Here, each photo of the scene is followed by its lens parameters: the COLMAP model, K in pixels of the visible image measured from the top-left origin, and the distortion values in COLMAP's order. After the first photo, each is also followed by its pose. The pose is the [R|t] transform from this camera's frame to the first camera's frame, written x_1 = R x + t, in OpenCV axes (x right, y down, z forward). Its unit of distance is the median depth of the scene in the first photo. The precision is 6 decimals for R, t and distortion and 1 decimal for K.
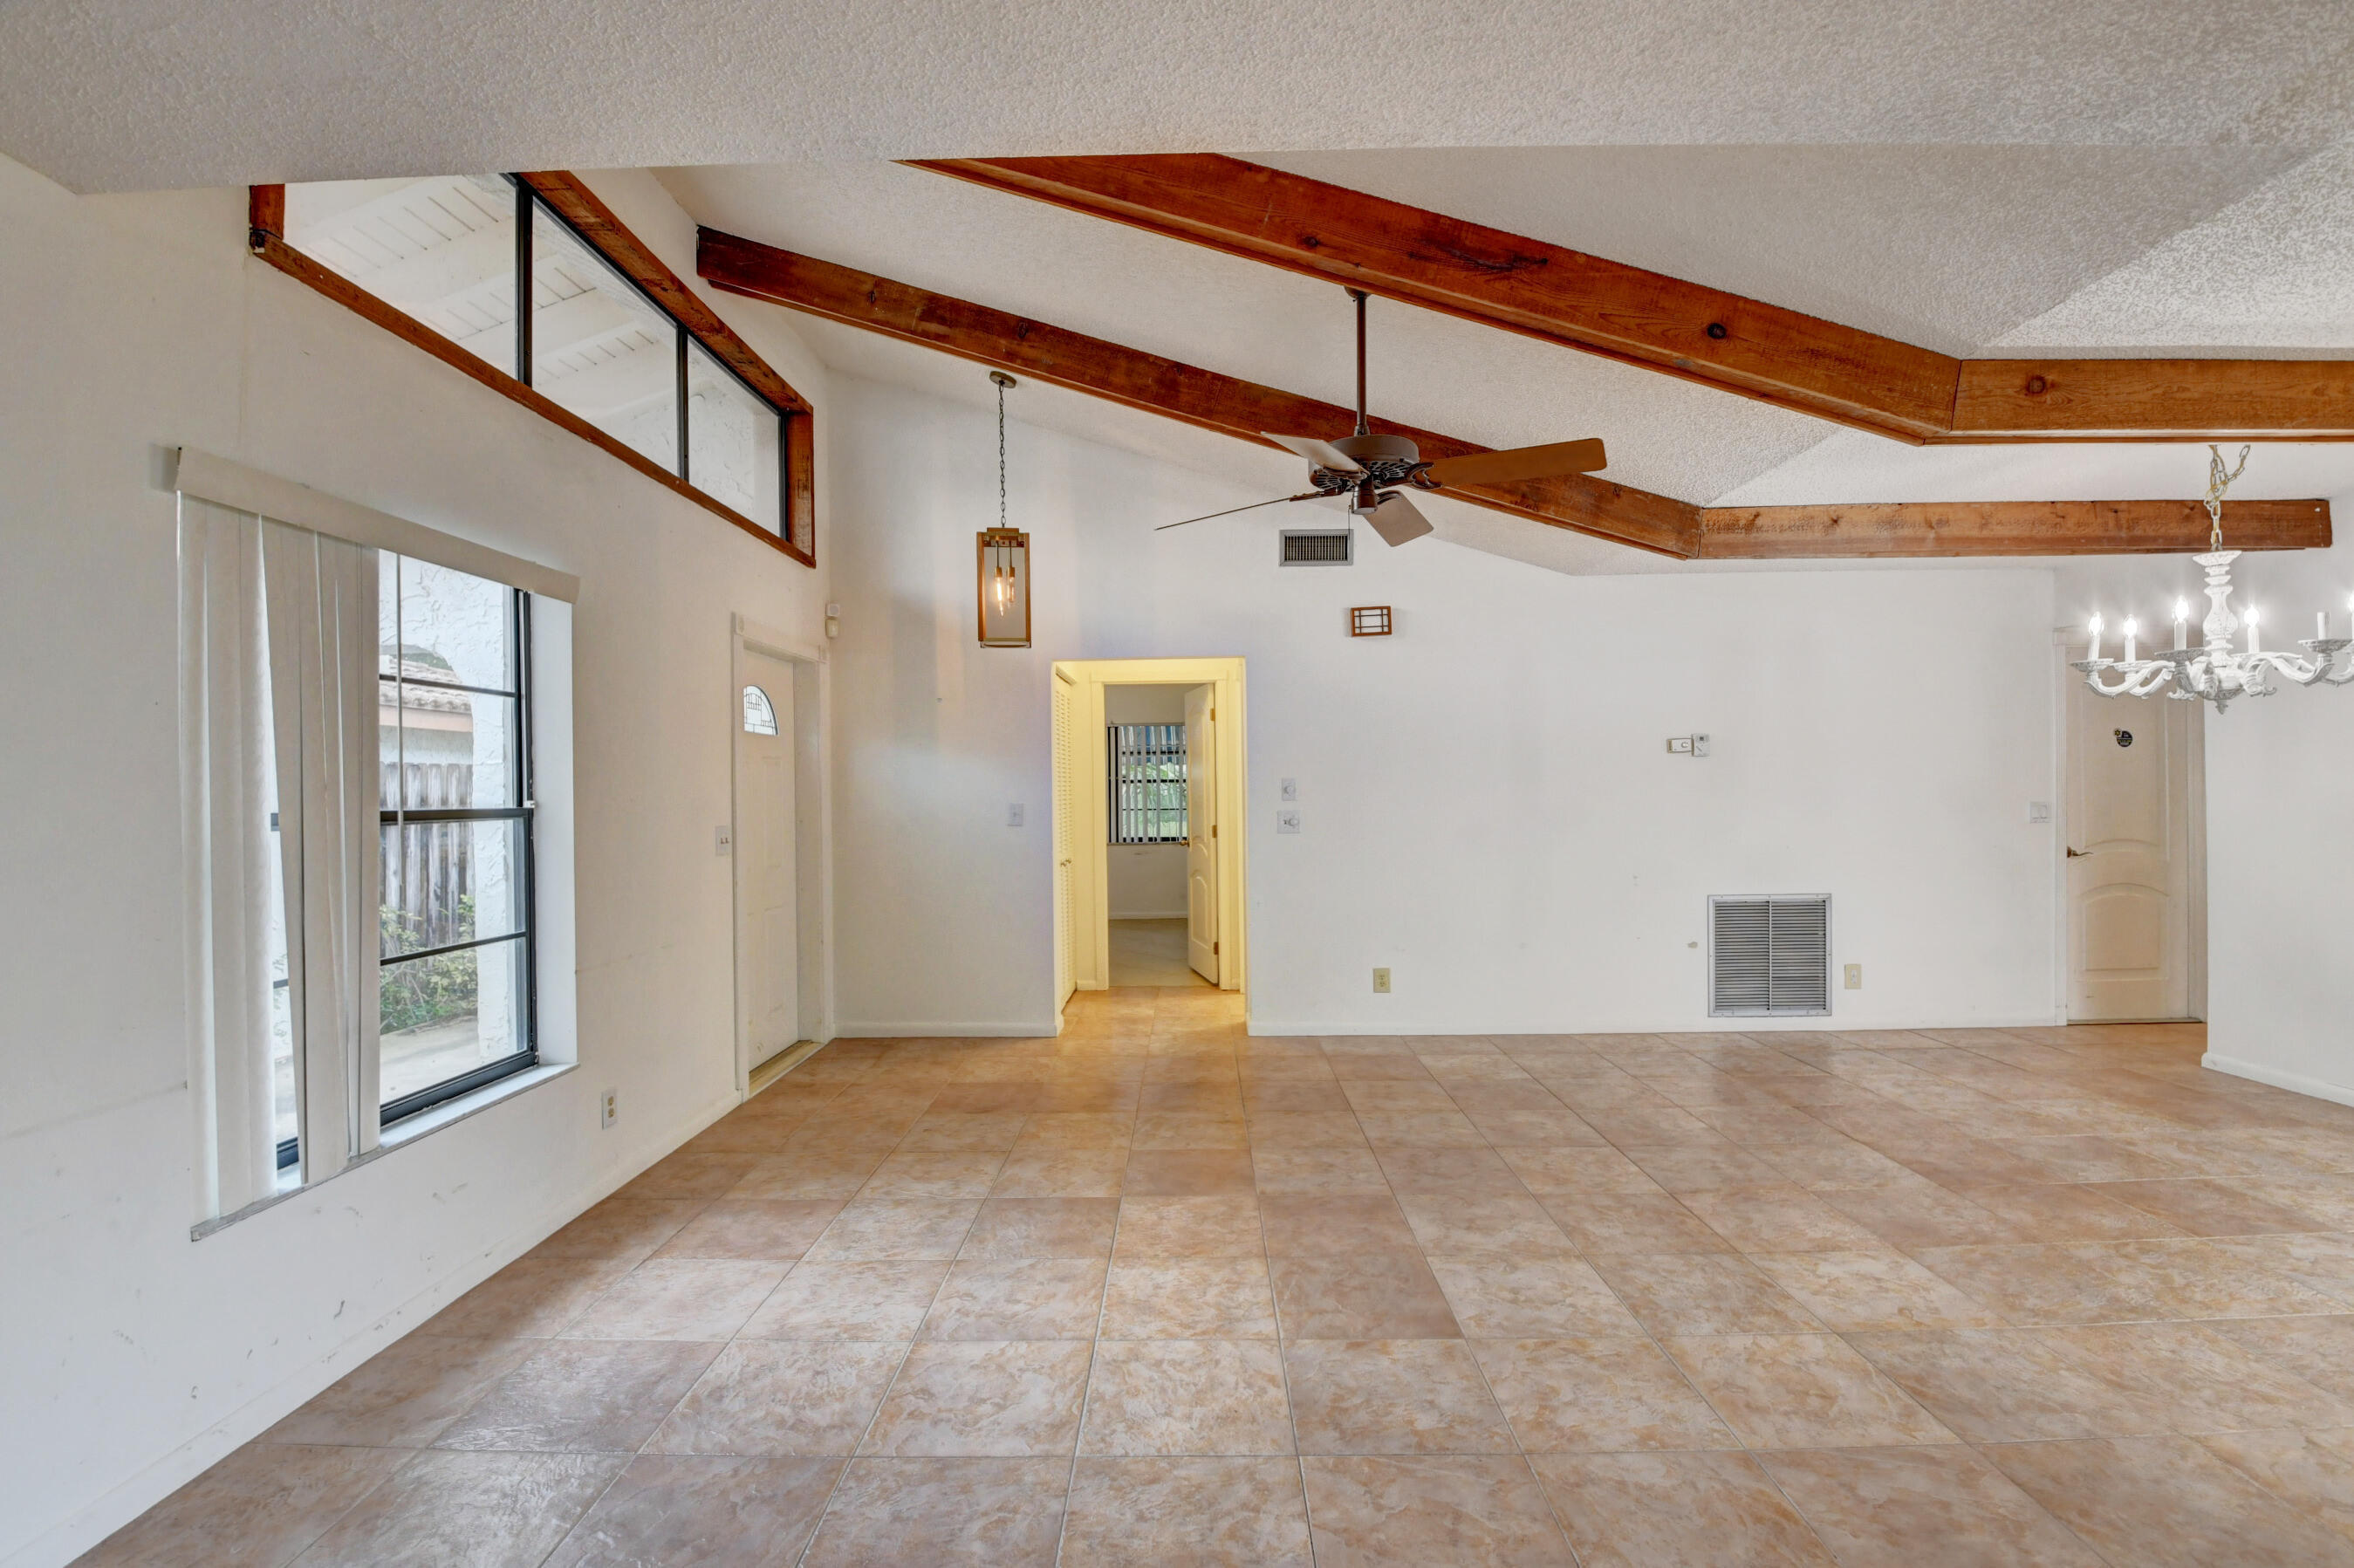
lens RADIAL K [[1042.2, 0, 1170.9], [0, 1042.2, 794.0], [0, 0, 1]] dist [-0.004354, -0.014050]
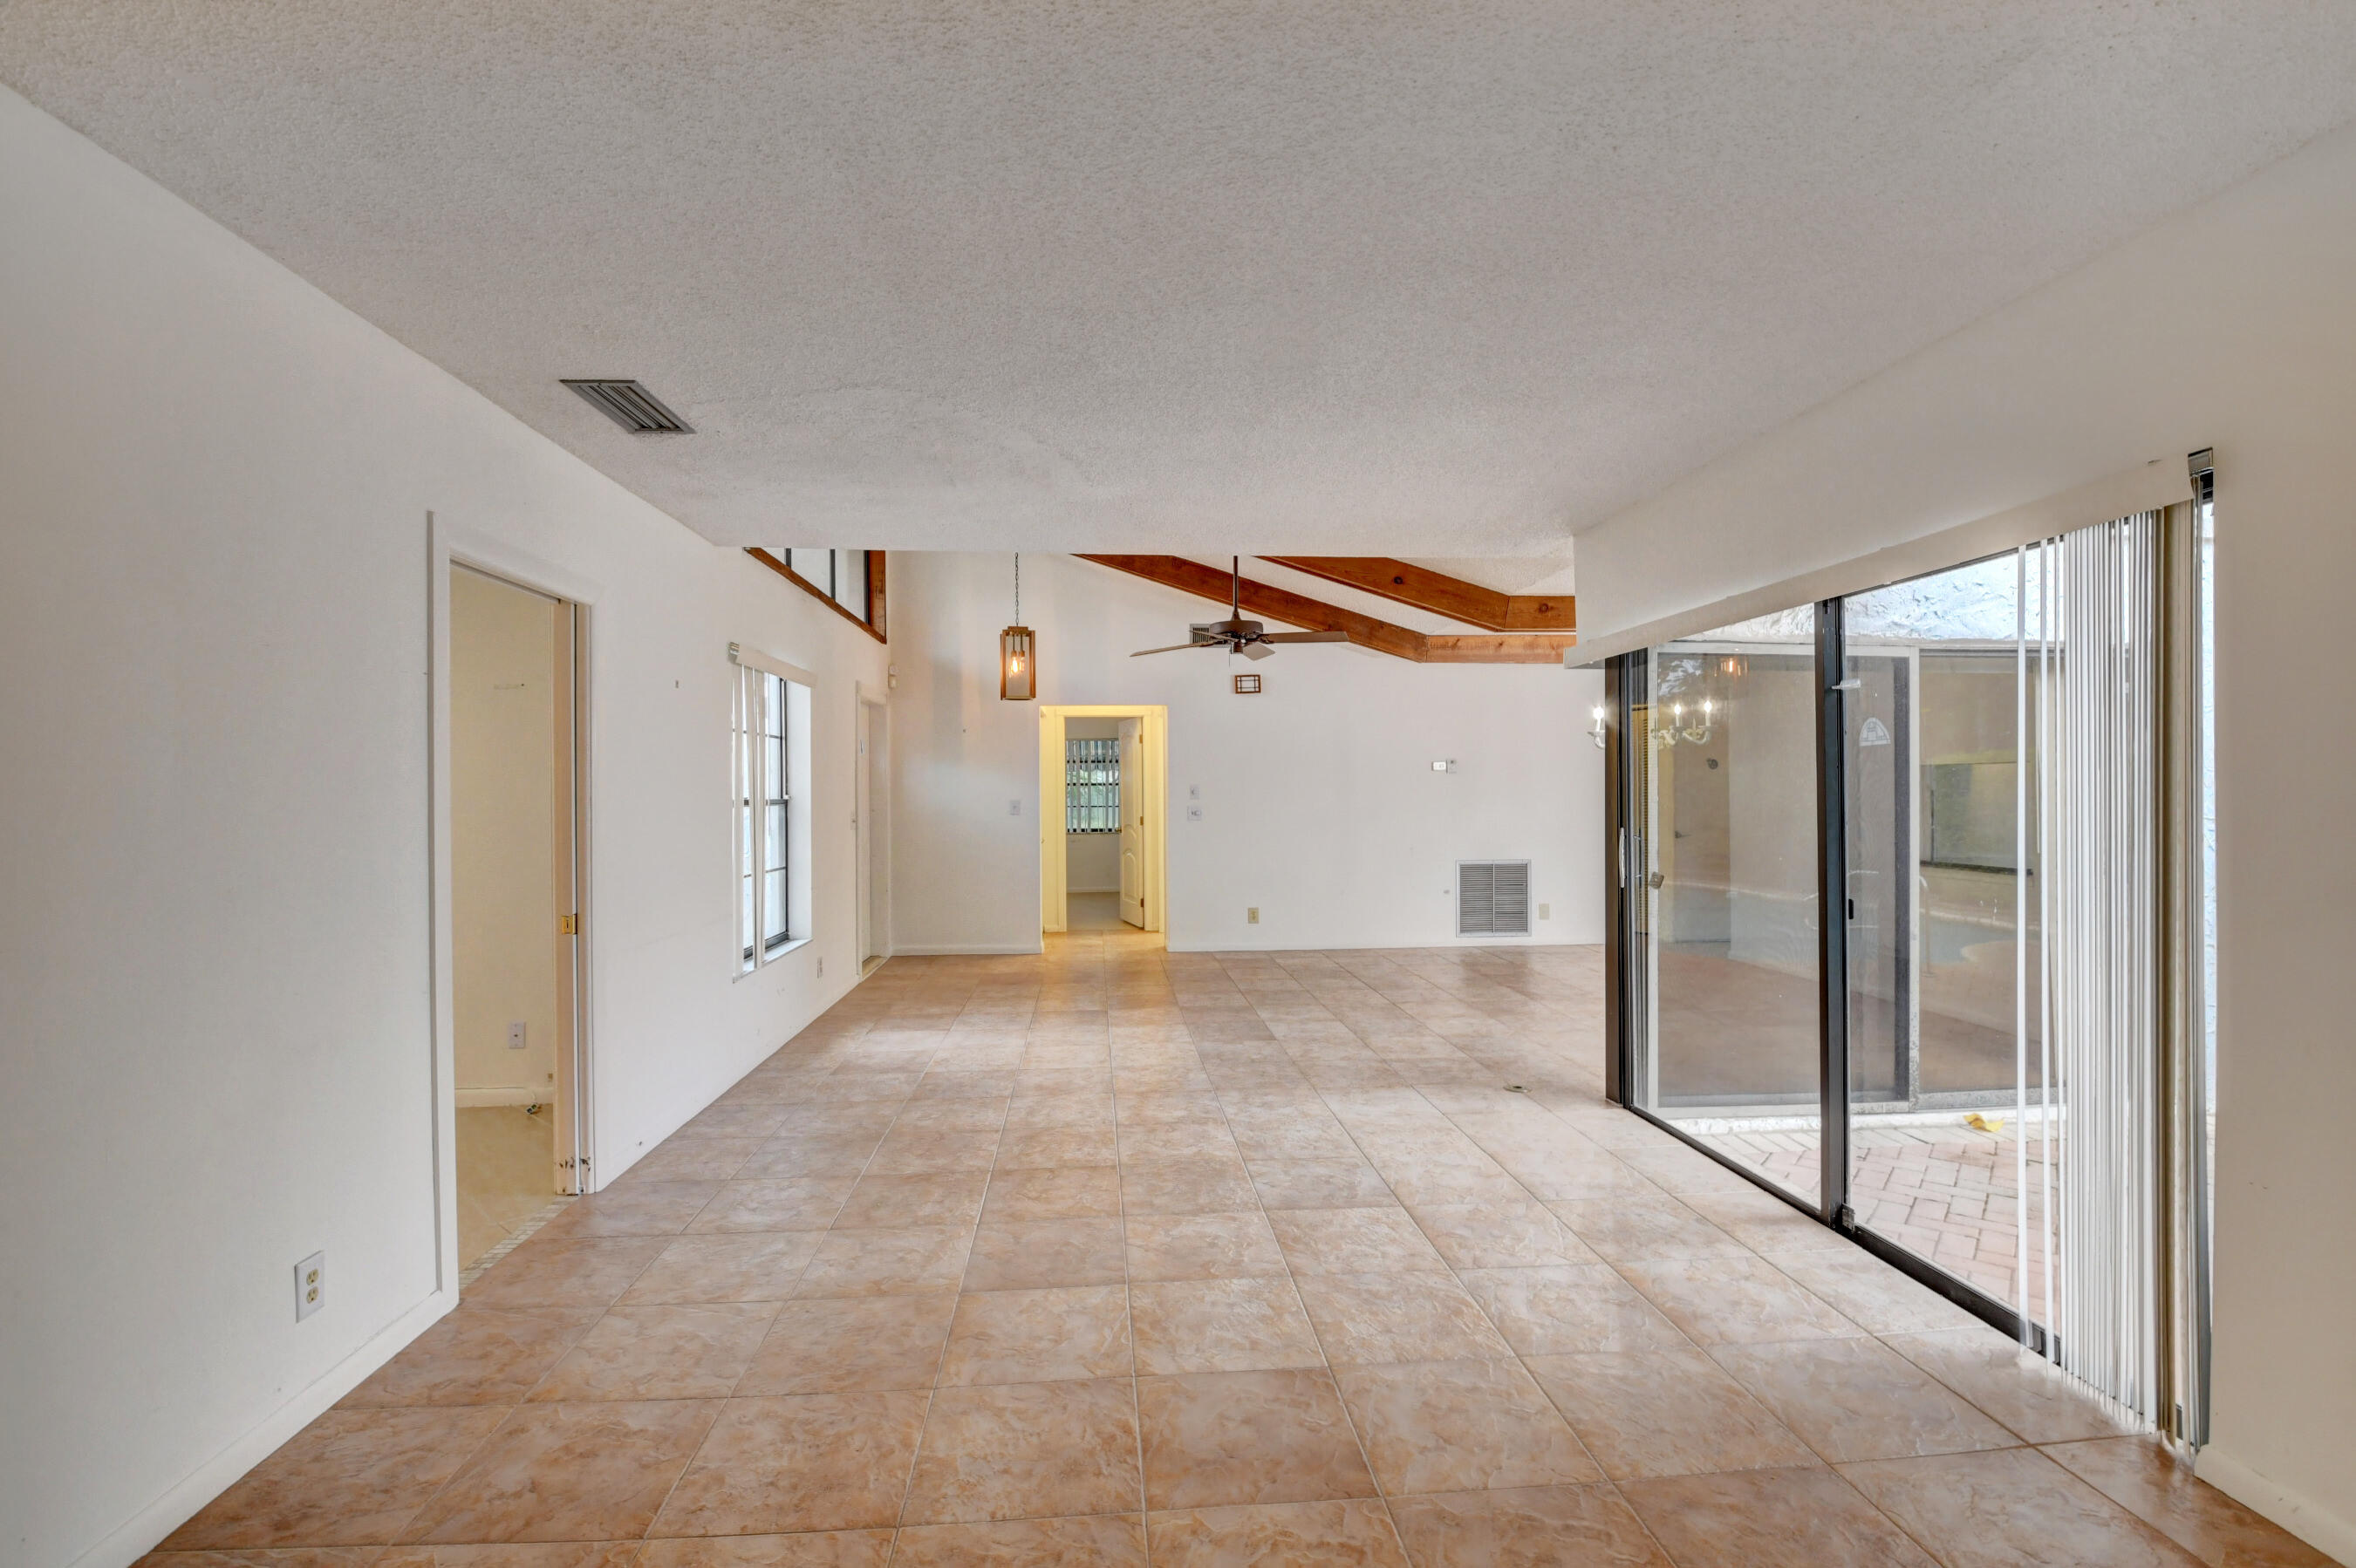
lens RADIAL K [[1043.0, 0, 1168.8], [0, 1043.0, 786.9], [0, 0, 1]] dist [-0.004354, -0.014050]
pose [[0.995297, 0.008009, 0.096539, -0.119258], [-0.007215, 0.999937, -0.008568, 0.003023], [-0.096602, 0.007831, 0.995292, -0.859787]]
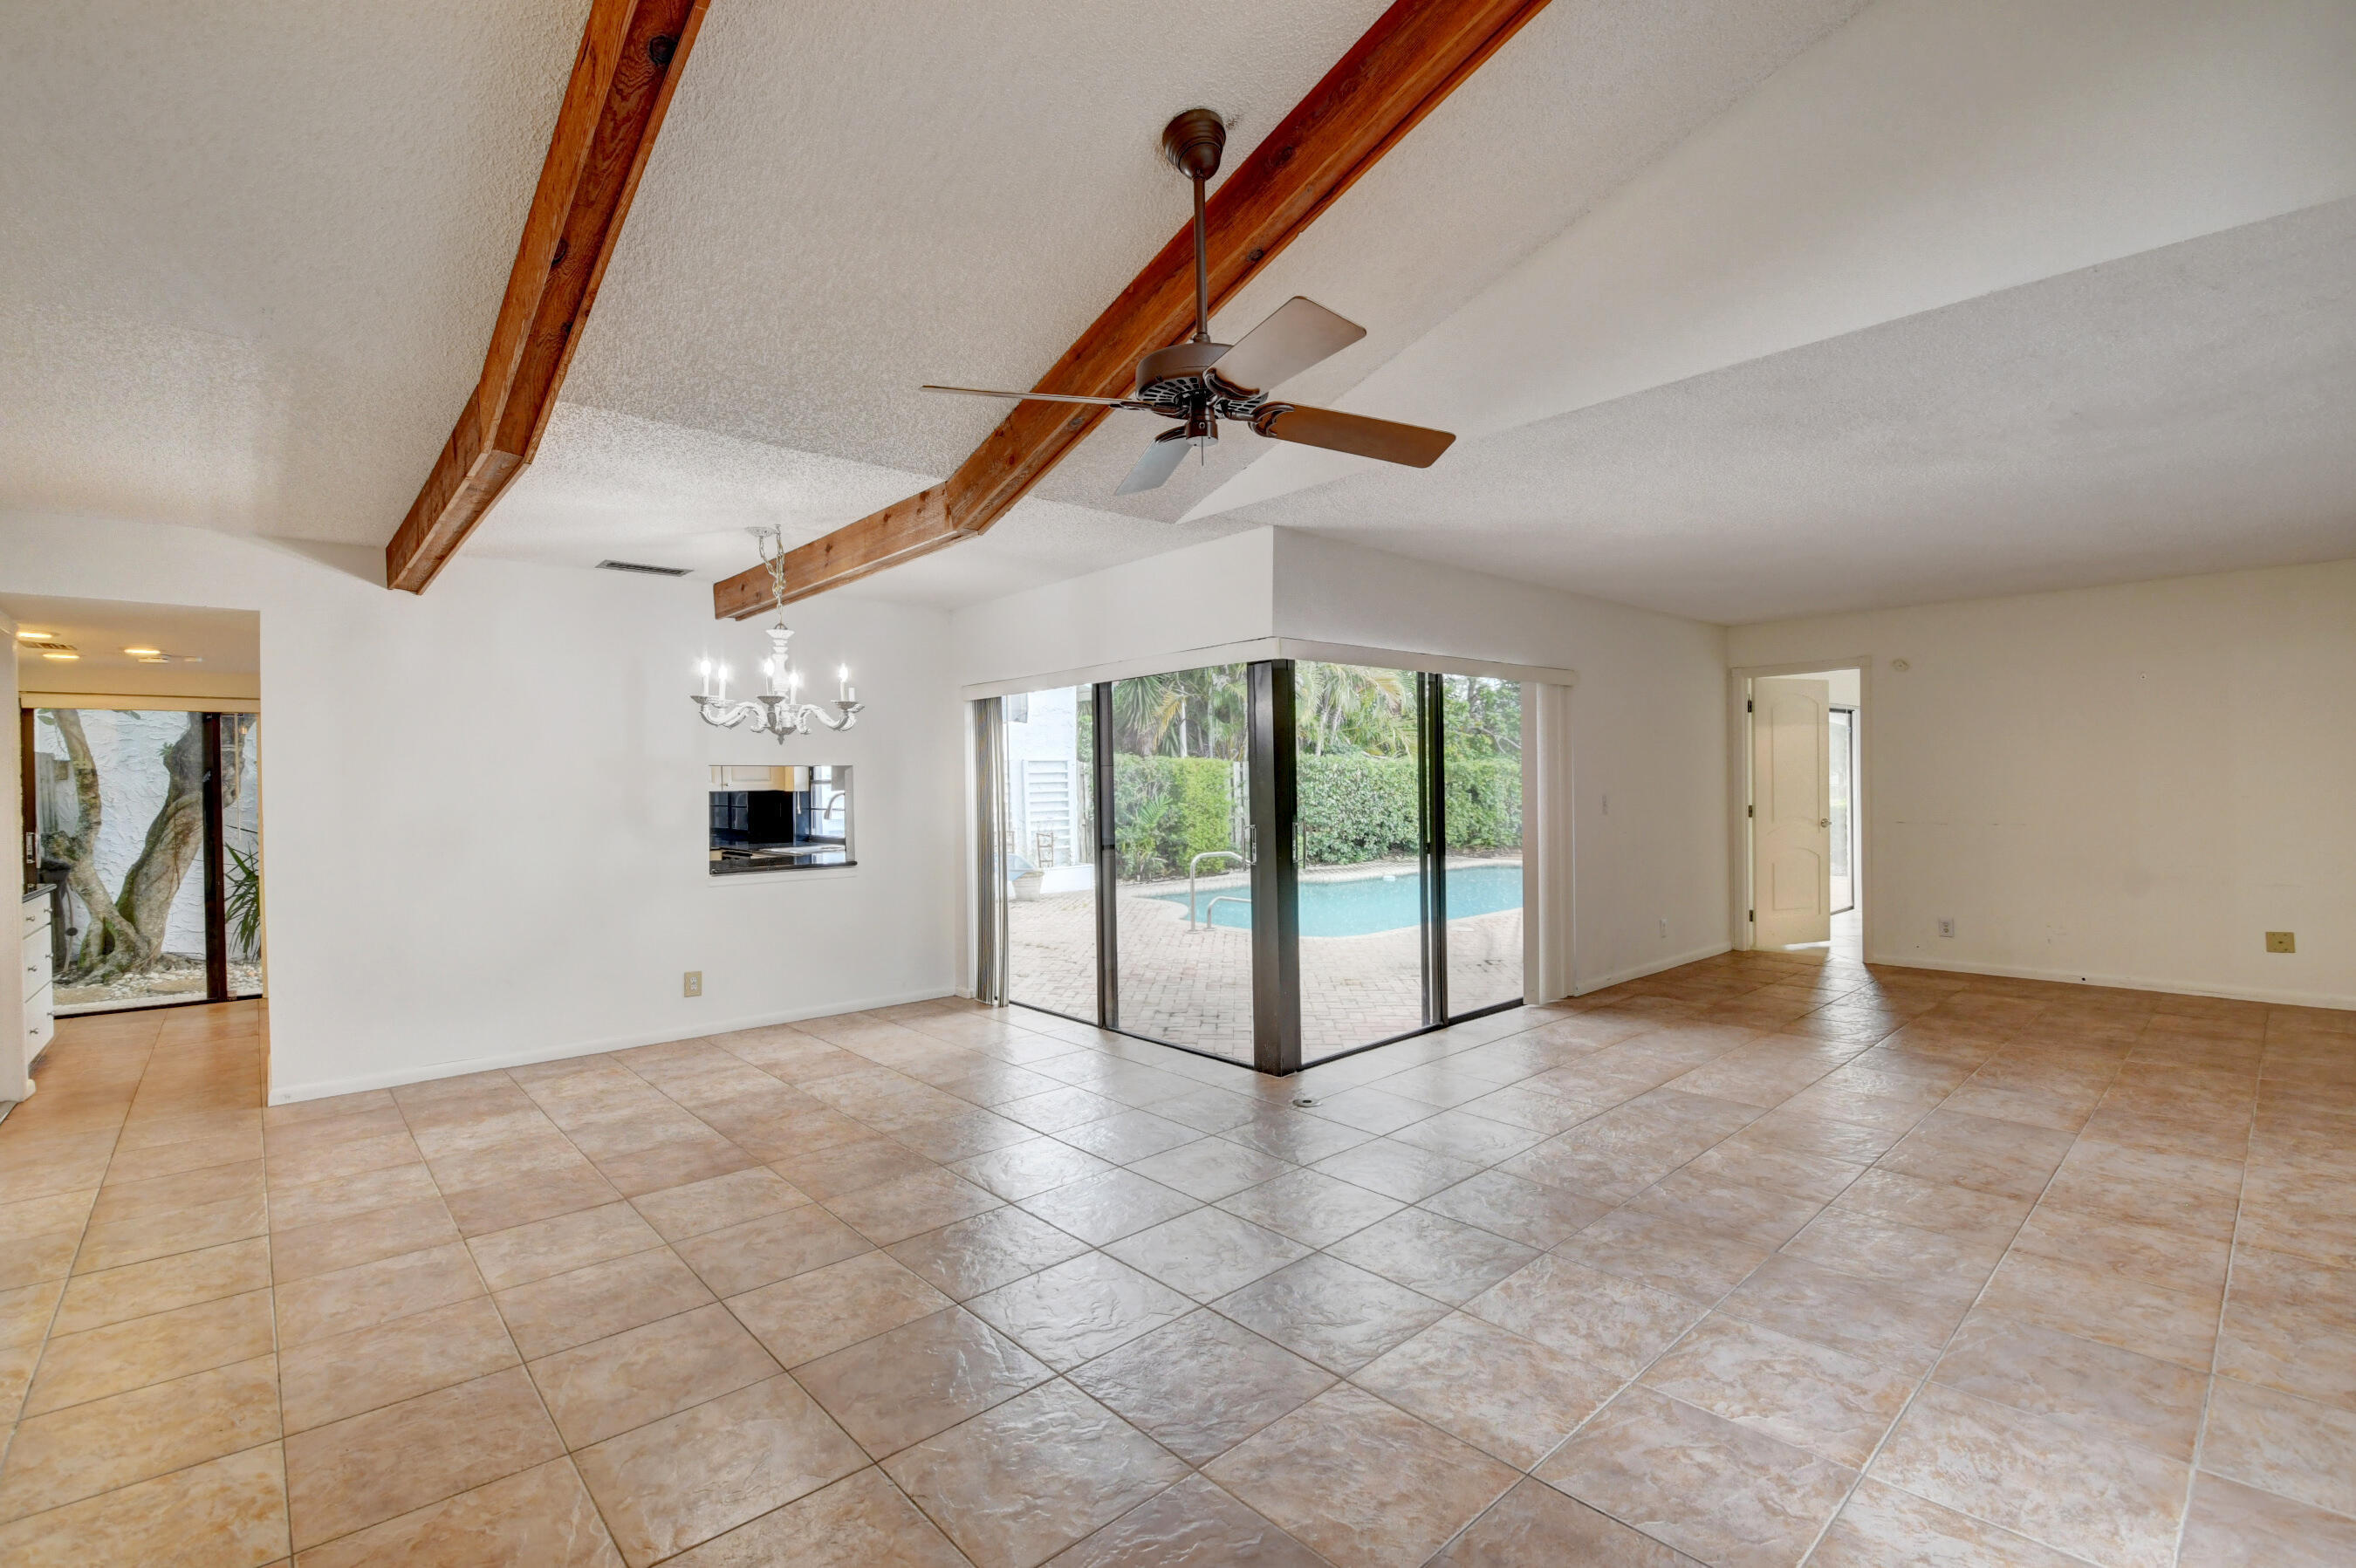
lens RADIAL K [[1043.1, 0, 1174.6], [0, 1043.1, 788.9], [0, 0, 1]] dist [-0.004354, -0.014050]
pose [[-0.685155, 0.018577, 0.728160, -0.339022], [0.027426, 0.999624, 0.000303, -0.002191], [-0.727881, 0.020178, -0.685407, 1.379520]]
